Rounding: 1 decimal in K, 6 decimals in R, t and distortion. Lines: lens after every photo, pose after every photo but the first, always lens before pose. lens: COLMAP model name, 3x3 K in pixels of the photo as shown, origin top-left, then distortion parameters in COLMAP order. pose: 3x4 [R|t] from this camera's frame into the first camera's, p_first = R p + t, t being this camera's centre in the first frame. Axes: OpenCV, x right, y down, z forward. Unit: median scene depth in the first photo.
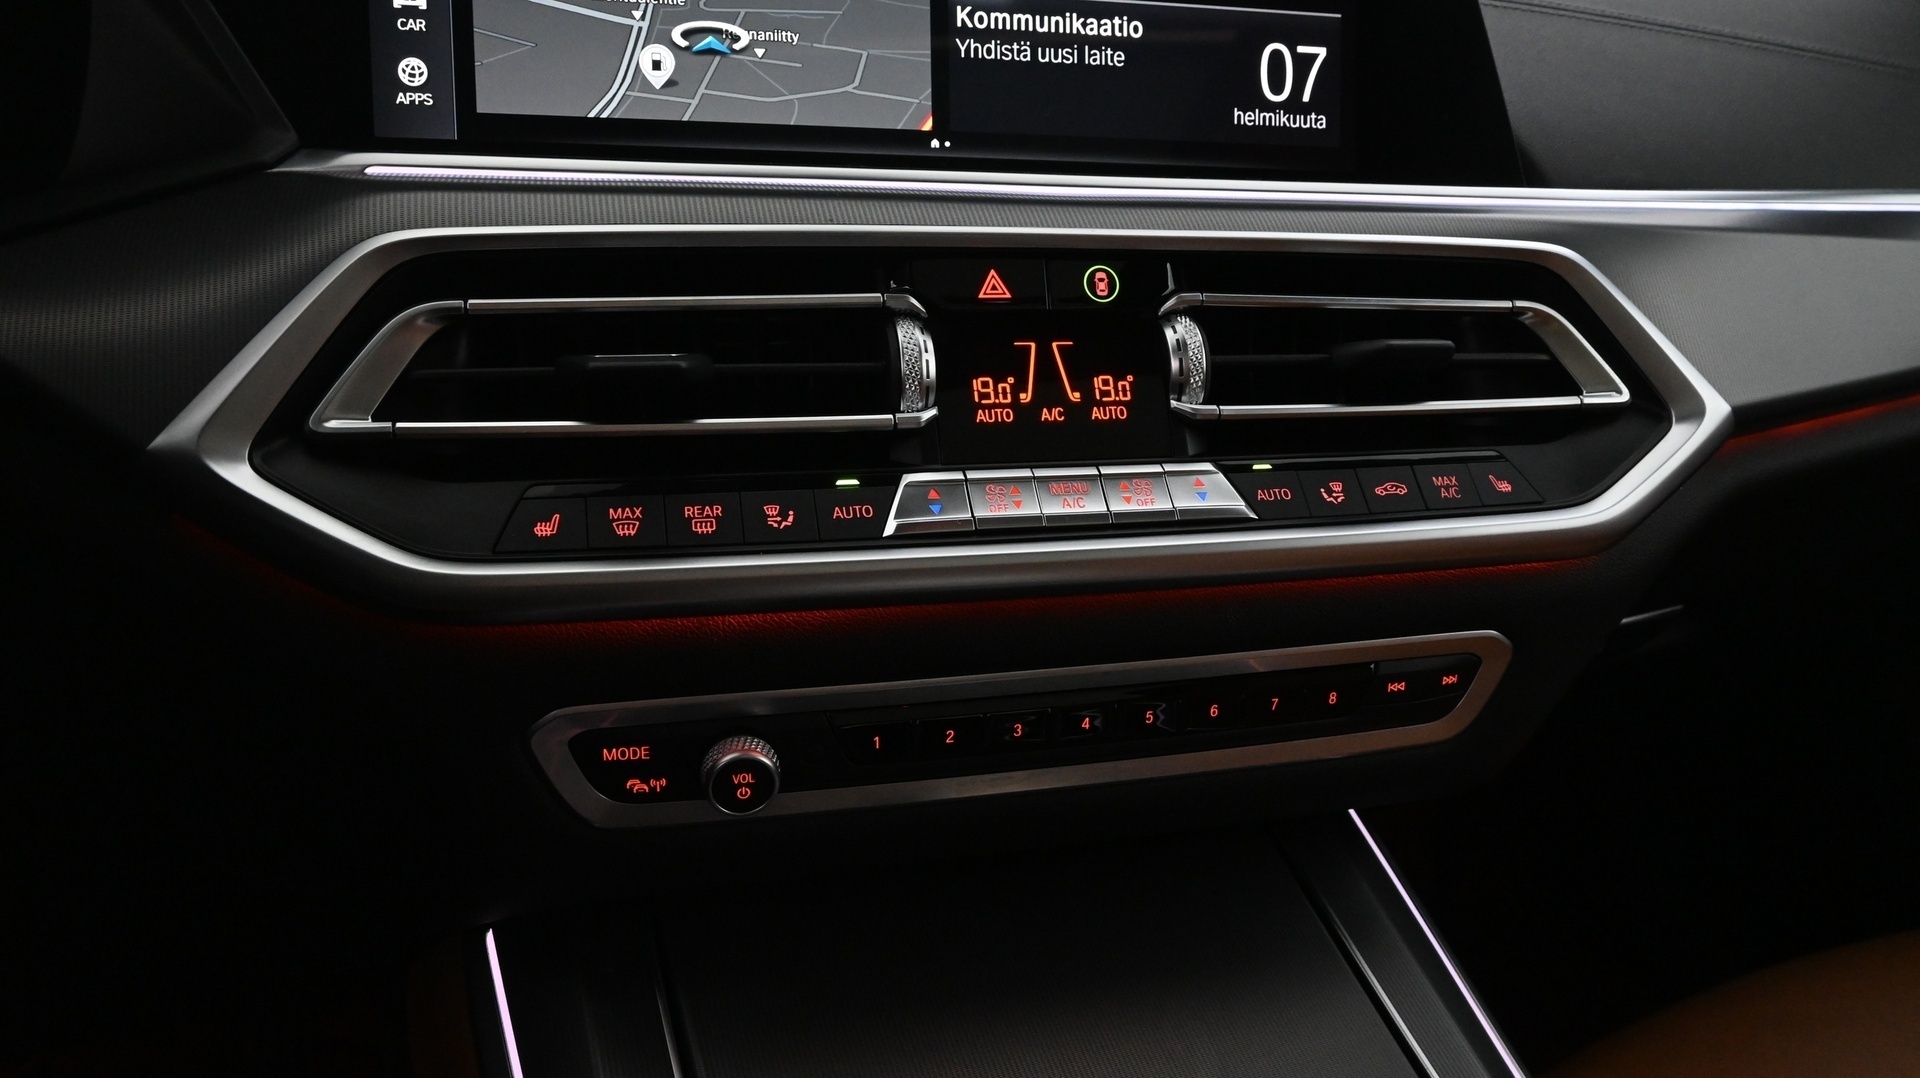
lens RADIAL K [[1337.7, 0, 961.0], [0, 1337.7, 530.6], [0, 0, 1]] dist [-0.004939, -0.004987]
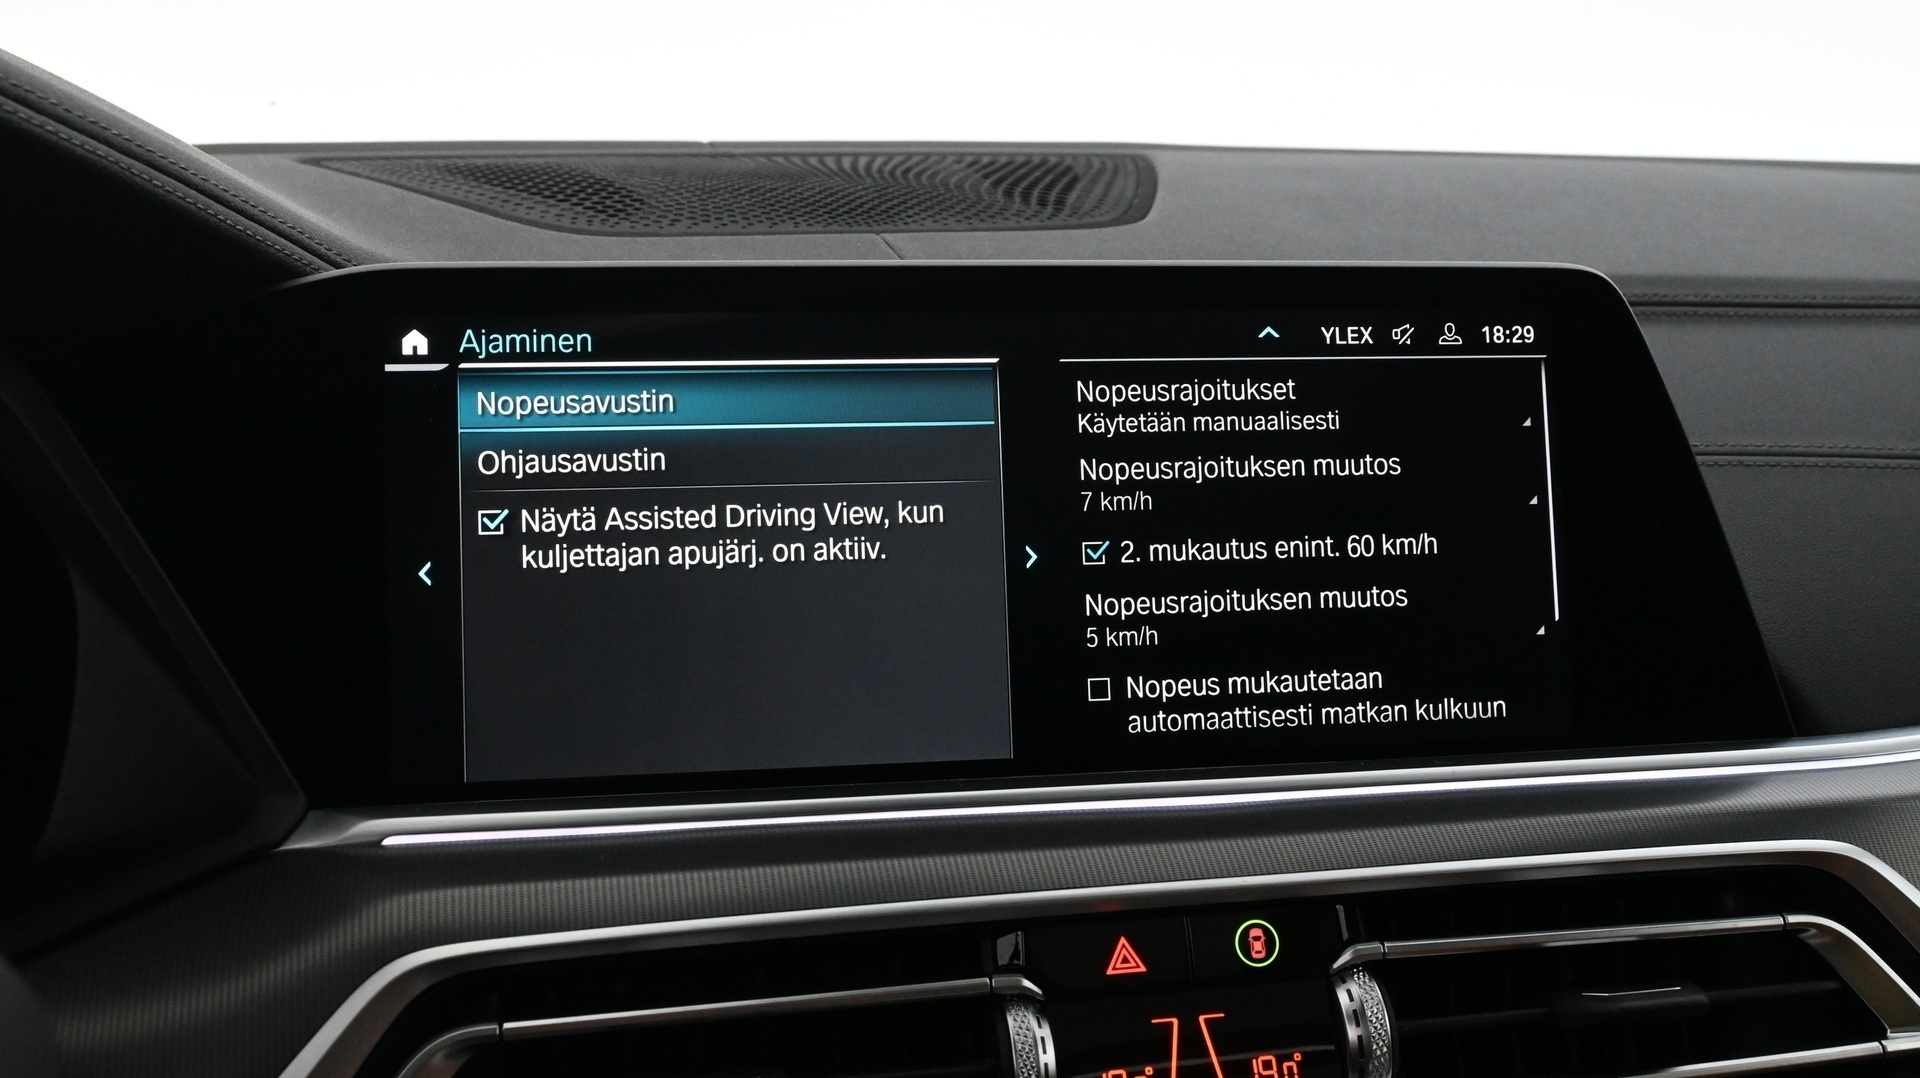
lens RADIAL K [[1853.7, 0, 955.1], [0, 1853.7, 539.7], [0, 0, 1]] dist [-0.005329, 0.000000]
pose [[0.997130, -0.026645, -0.070868, 0.008126], [0.017149, 0.991184, -0.131376, -0.284981], [0.073744, 0.129783, 0.988796, -0.163951]]
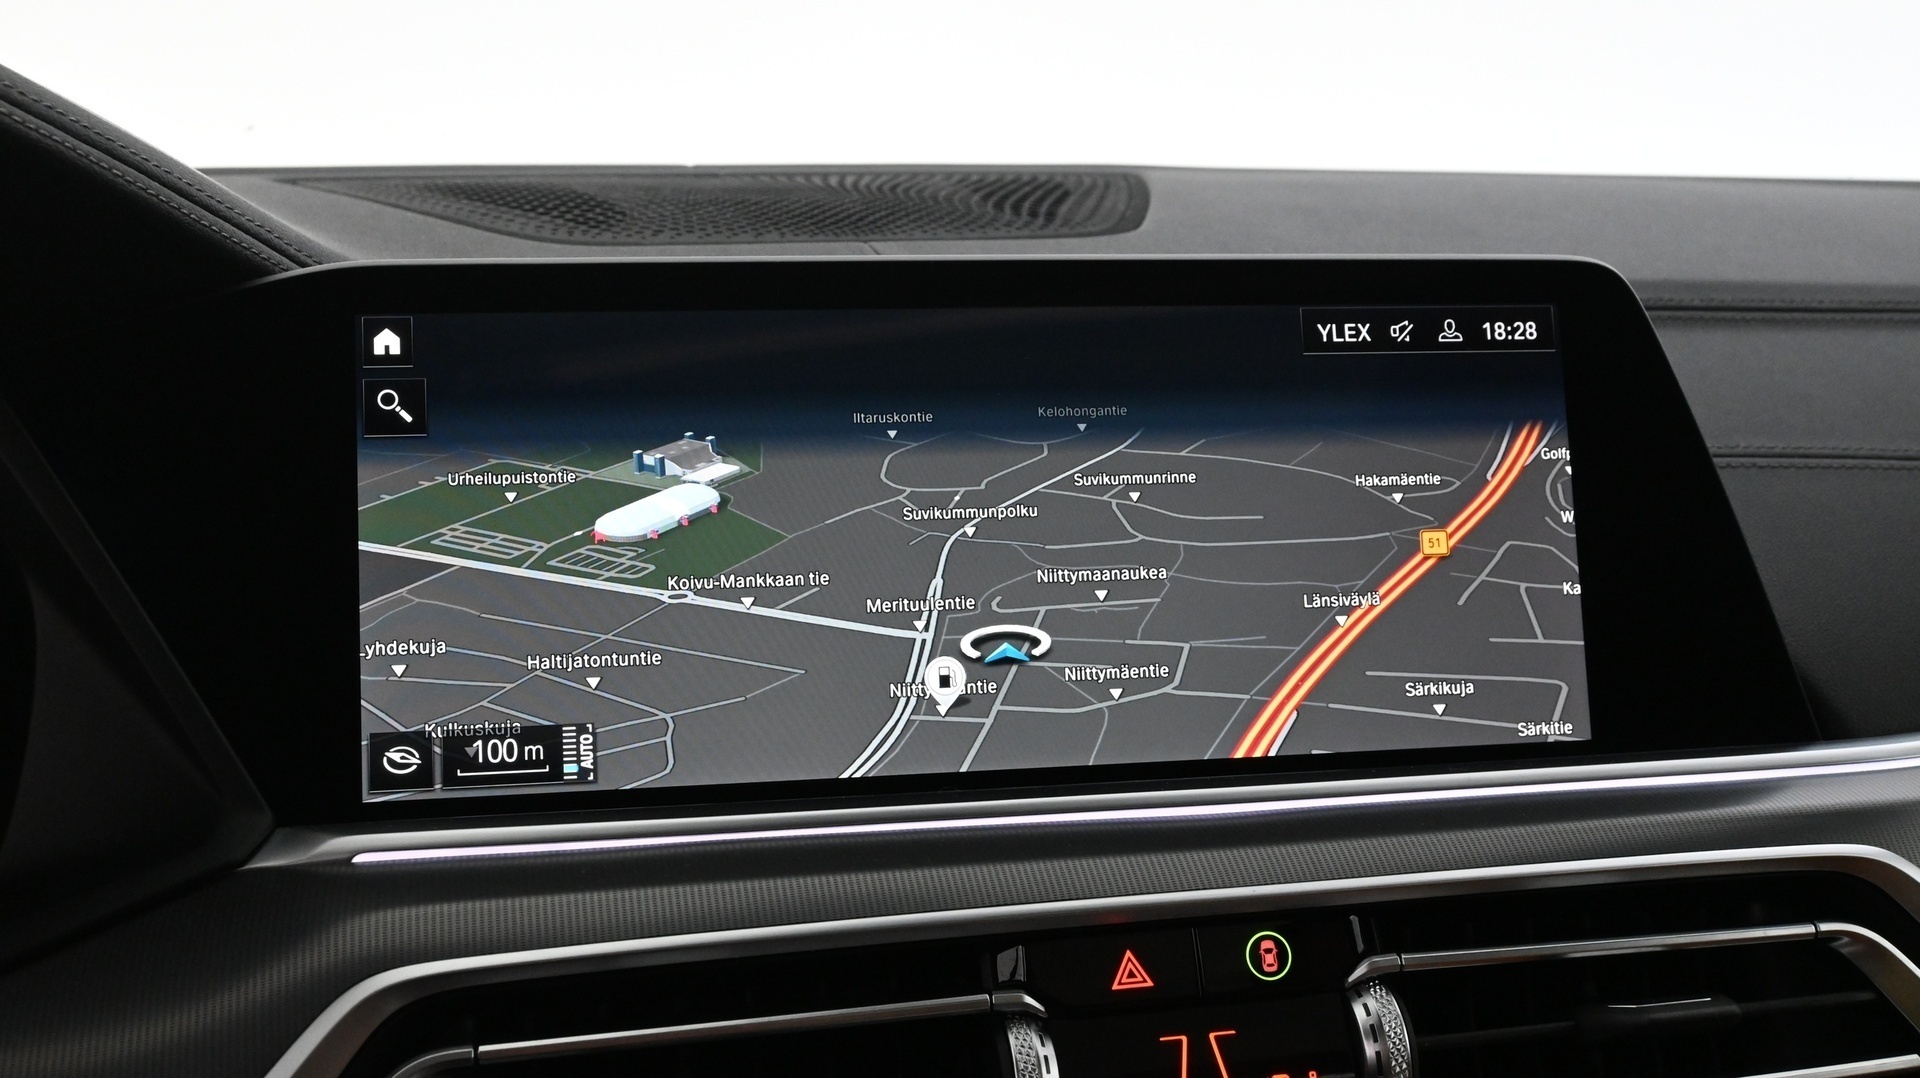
lens RADIAL K [[1853.7, 0, 954.6], [0, 1853.7, 542.0], [0, 0, 1]] dist [-0.005329, 0.000000]
pose [[0.997084, -0.039173, -0.065490, 0.002611], [0.028217, 0.986624, -0.160550, -0.256022], [0.070903, 0.158234, 0.984853, -0.116397]]
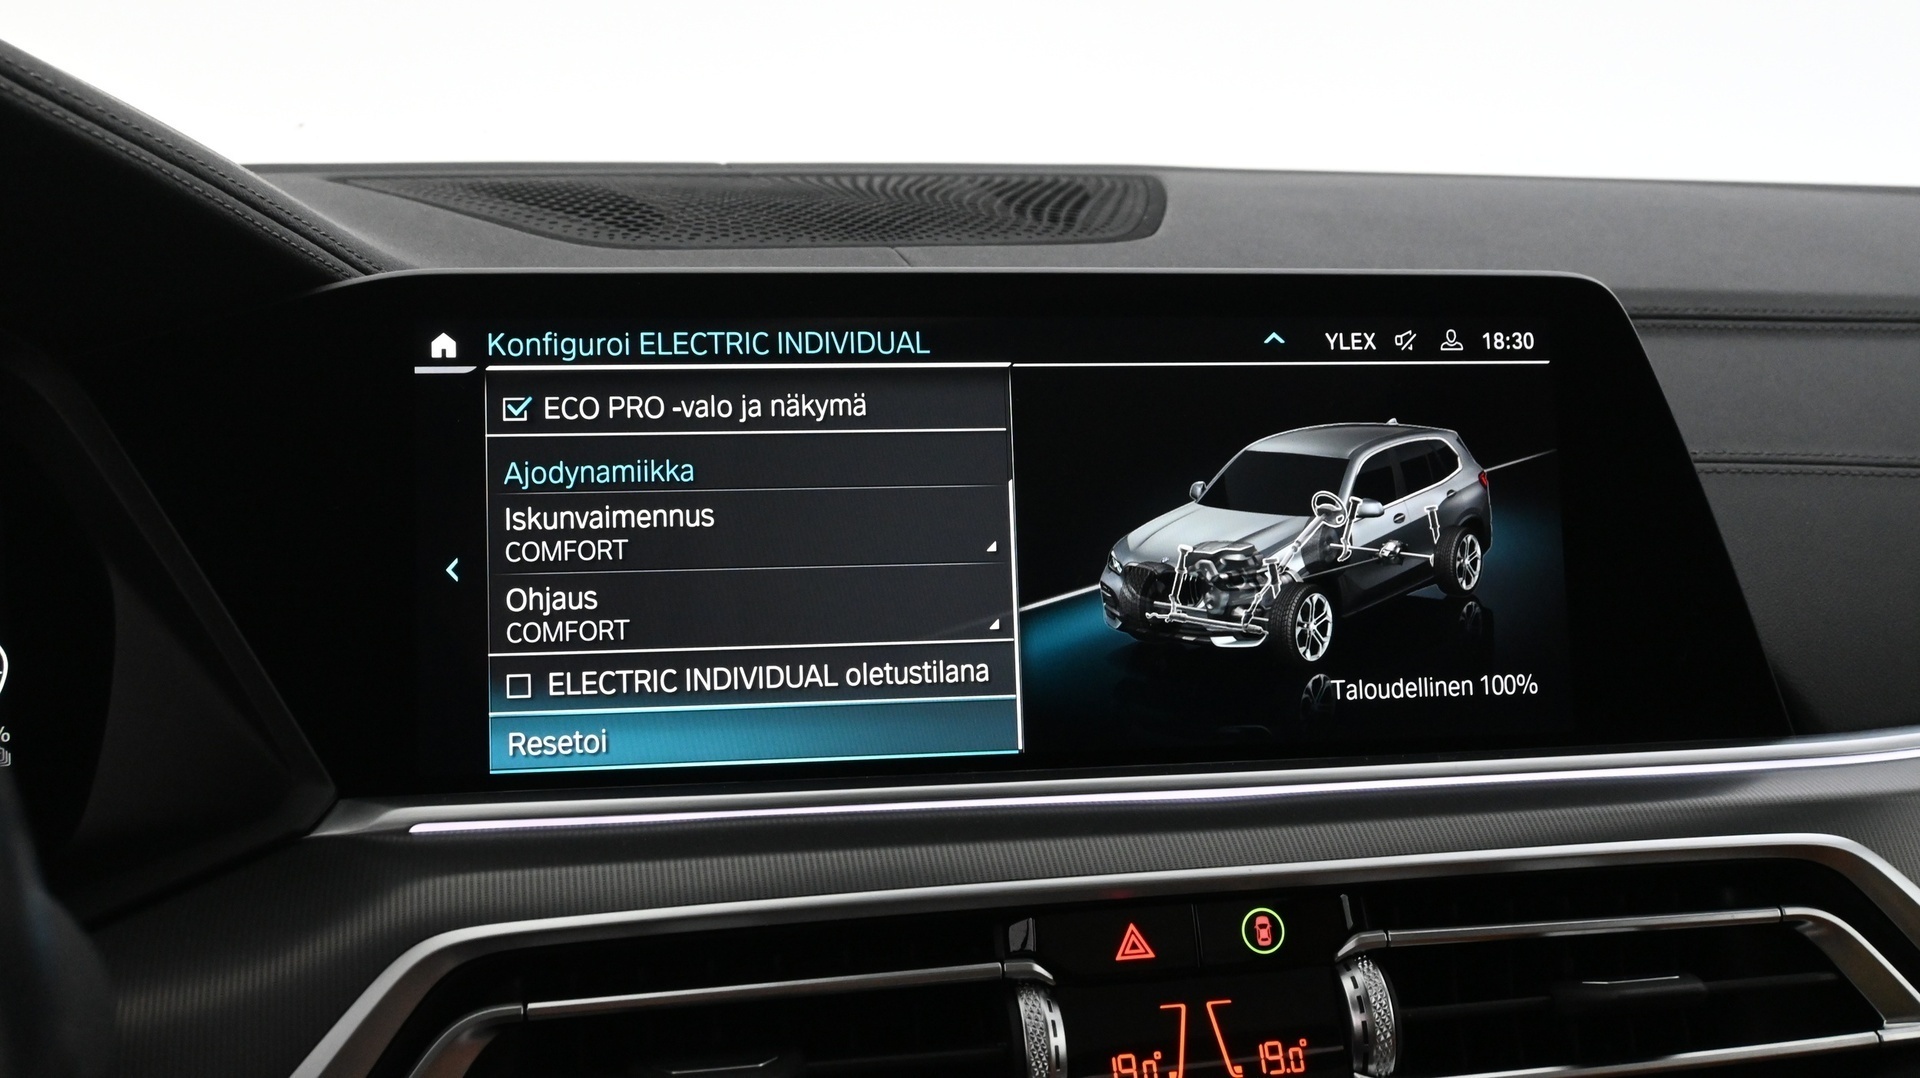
lens RADIAL K [[1853.7, 0, 955.5], [0, 1853.7, 541.1], [0, 0, 1]] dist [-0.005329, 0.000000]
pose [[0.996684, -0.027096, -0.076723, 0.009118], [0.015379, 0.988661, -0.149378, -0.256783], [0.079901, 0.147702, 0.985799, -0.191395]]
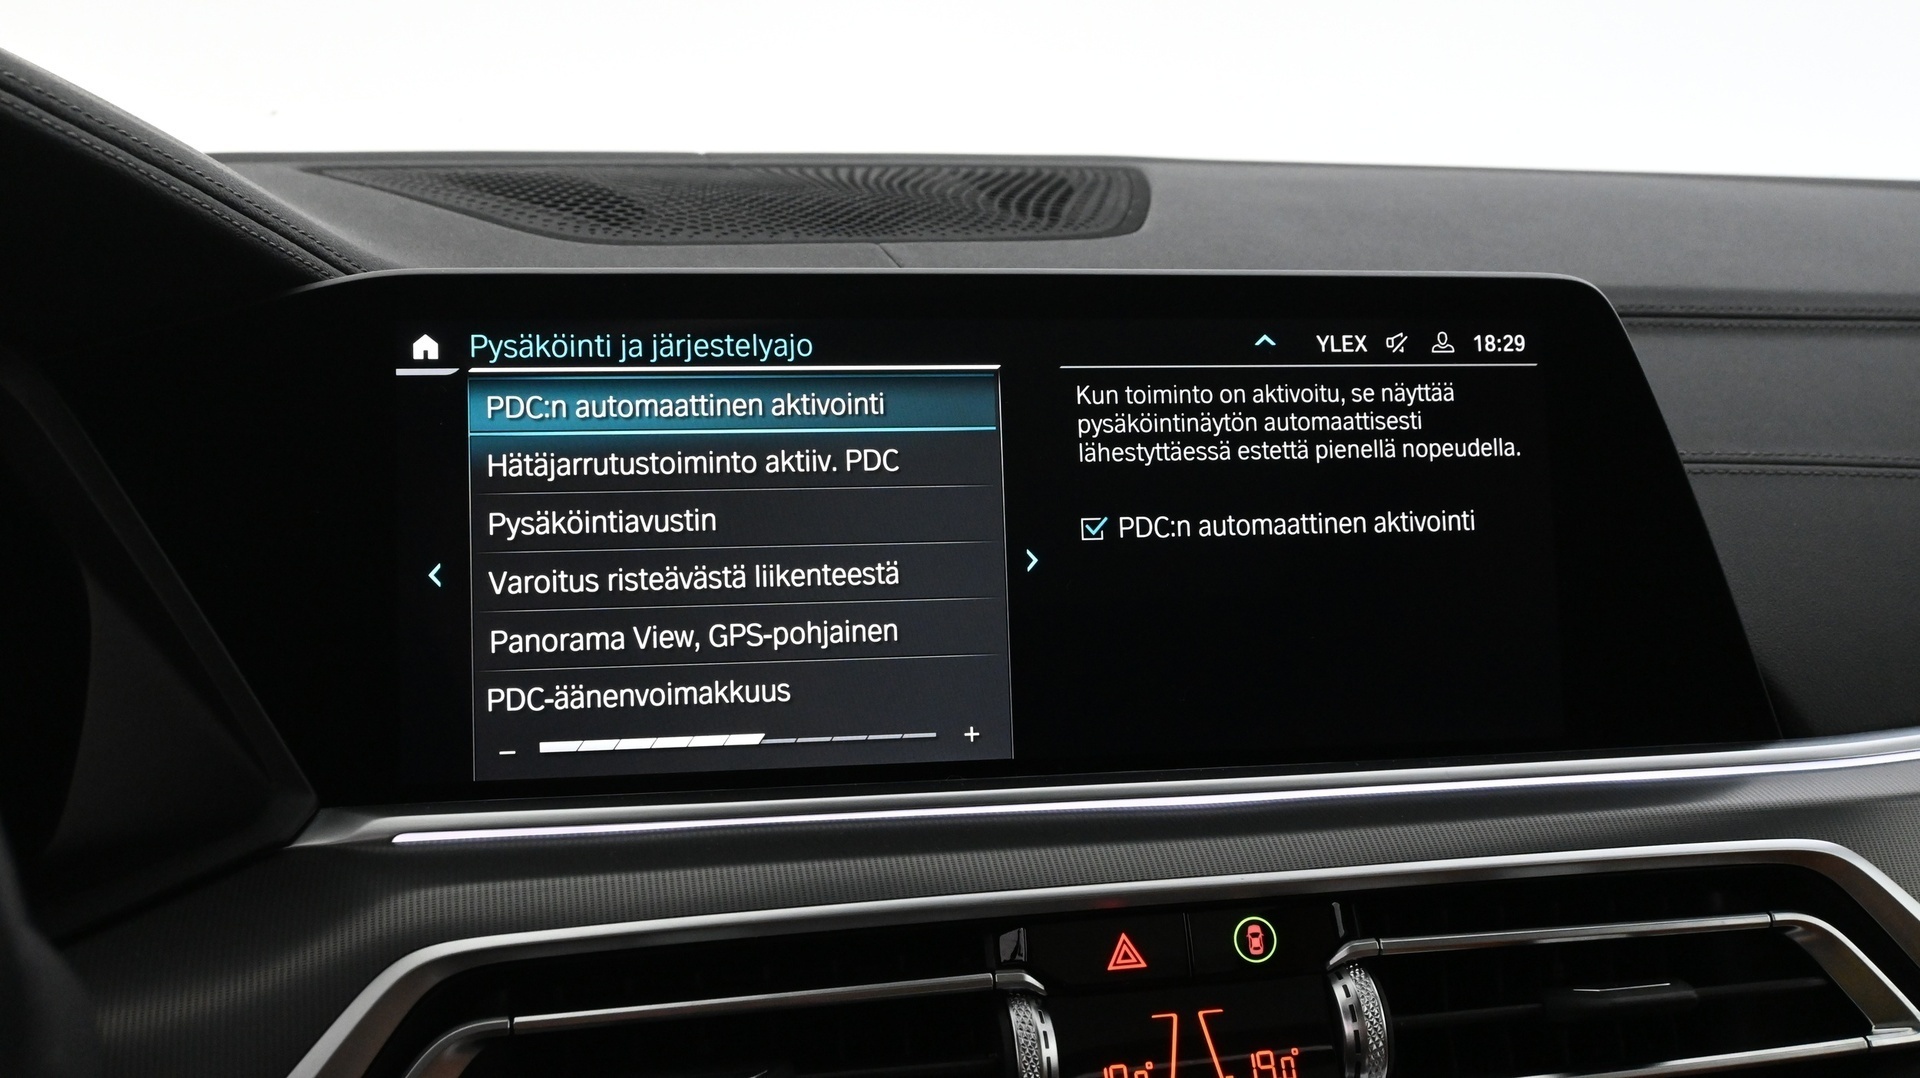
lens RADIAL K [[1853.7, 0, 954.1], [0, 1853.7, 540.4], [0, 0, 1]] dist [-0.005329, 0.000000]
pose [[0.997800, -0.025228, -0.061309, -0.004581], [0.016522, 0.990215, -0.138570, -0.275315], [0.064205, 0.137253, 0.988453, -0.182679]]
